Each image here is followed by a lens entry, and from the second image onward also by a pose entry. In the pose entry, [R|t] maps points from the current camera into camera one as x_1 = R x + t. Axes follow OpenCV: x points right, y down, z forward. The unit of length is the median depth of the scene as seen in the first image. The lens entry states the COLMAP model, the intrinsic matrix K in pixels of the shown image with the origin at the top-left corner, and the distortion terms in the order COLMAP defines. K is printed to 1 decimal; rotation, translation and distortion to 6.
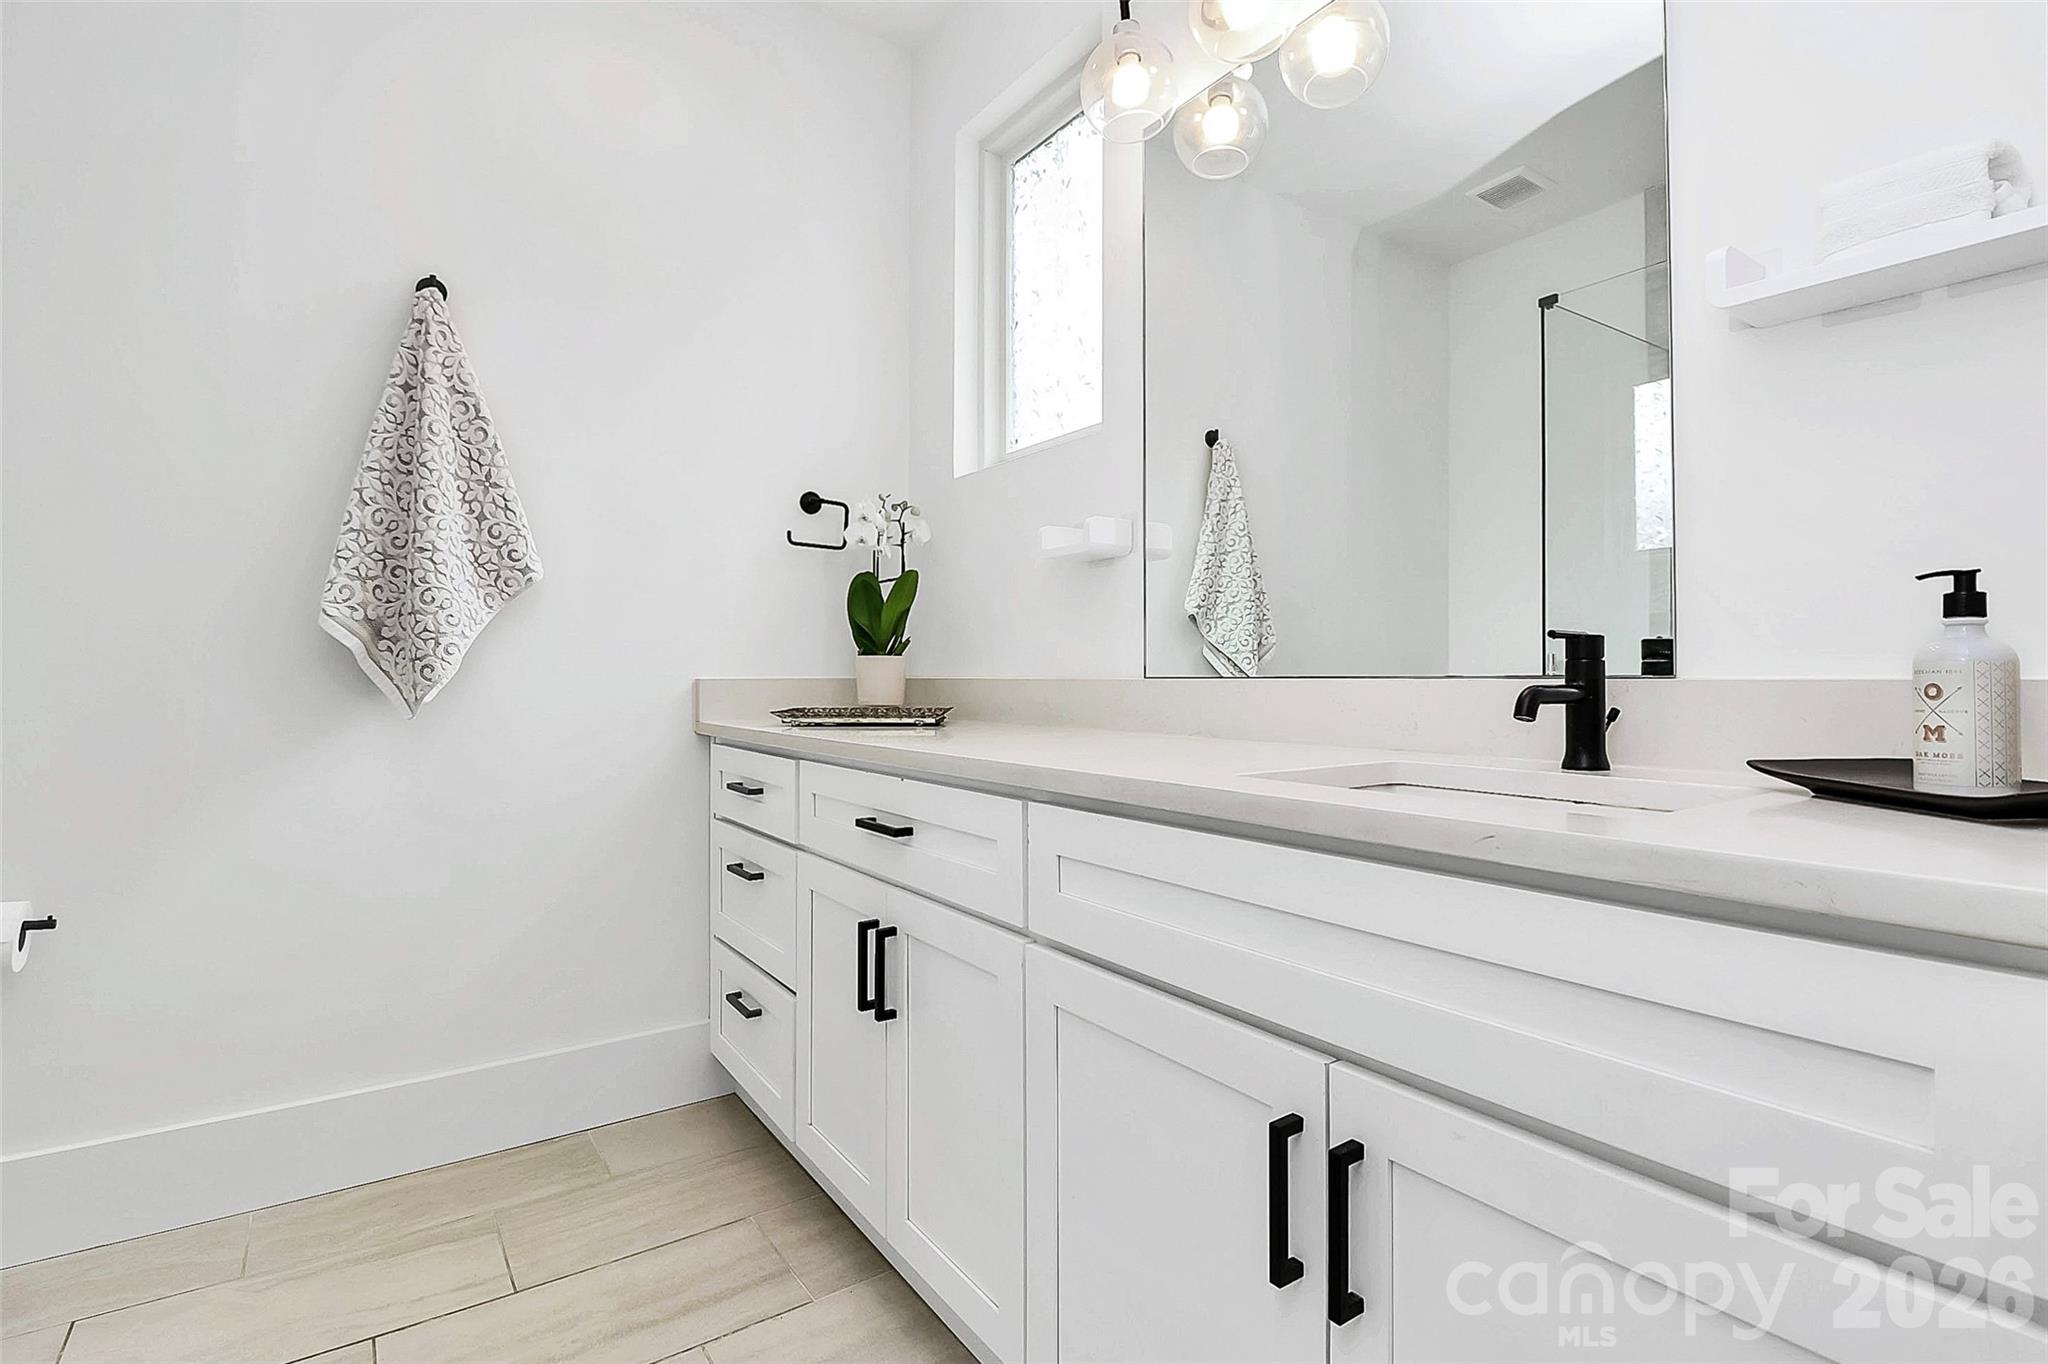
lens RADIAL K [[967.6, 0, 1023.5], [0, 967.6, 680.3], [0, 0, 1]] dist [-0.003455, -0.010680]
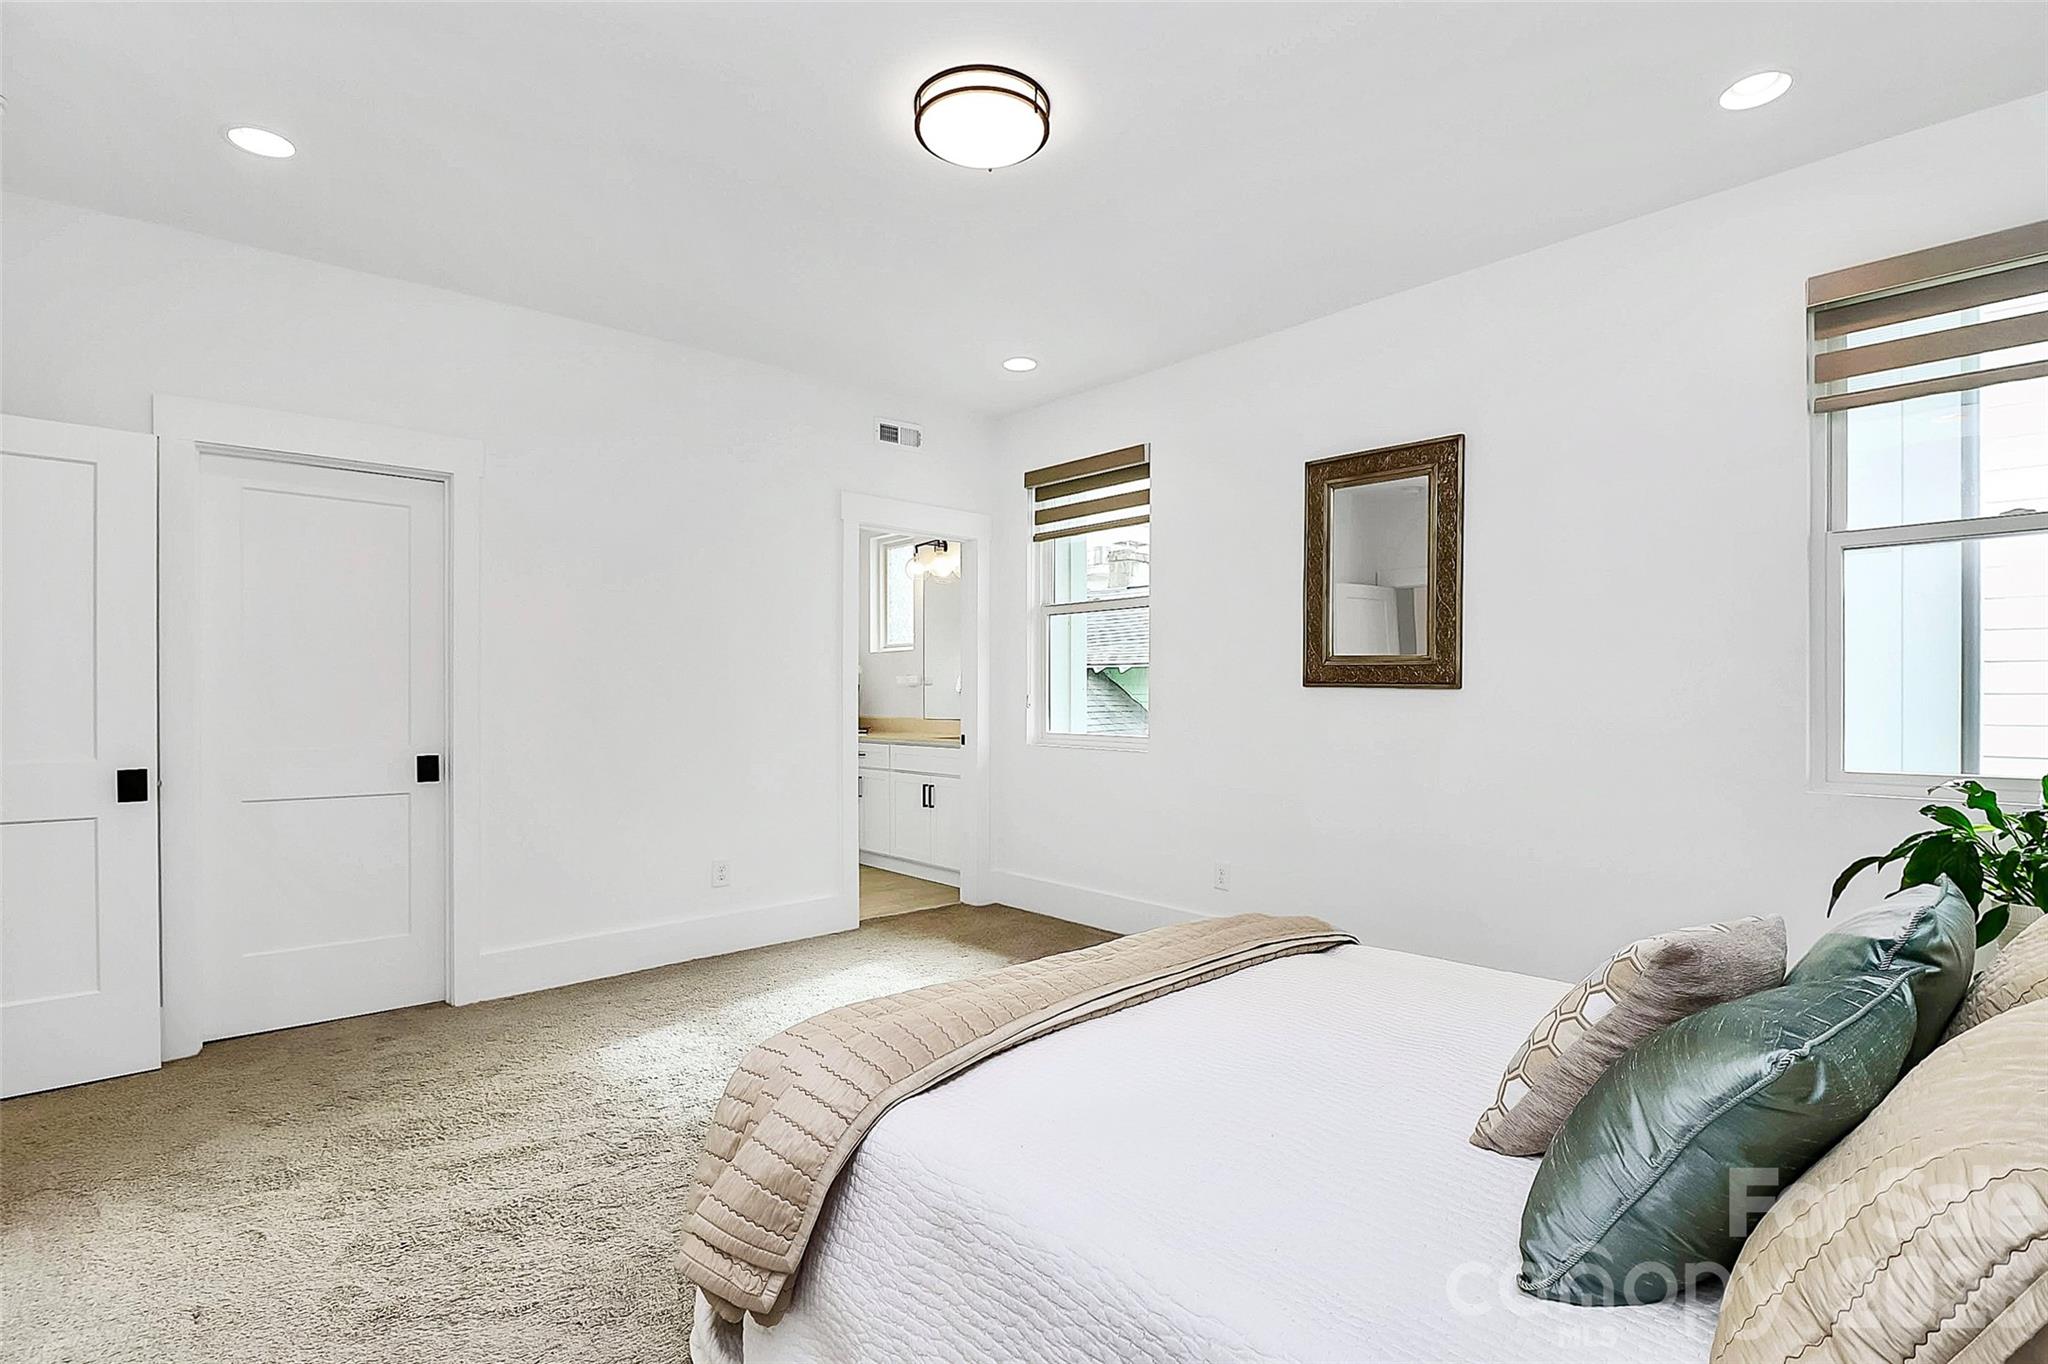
lens RADIAL K [[967.6, 0, 1022.4], [0, 967.6, 688.0], [0, 0, 1]] dist [-0.003455, -0.010680]
pose [[0.993051, -0.001794, 0.117674, 0.054293], [0.001482, 0.999995, 0.002739, -0.114805], [-0.117679, -0.002546, 0.993048, -2.424543]]
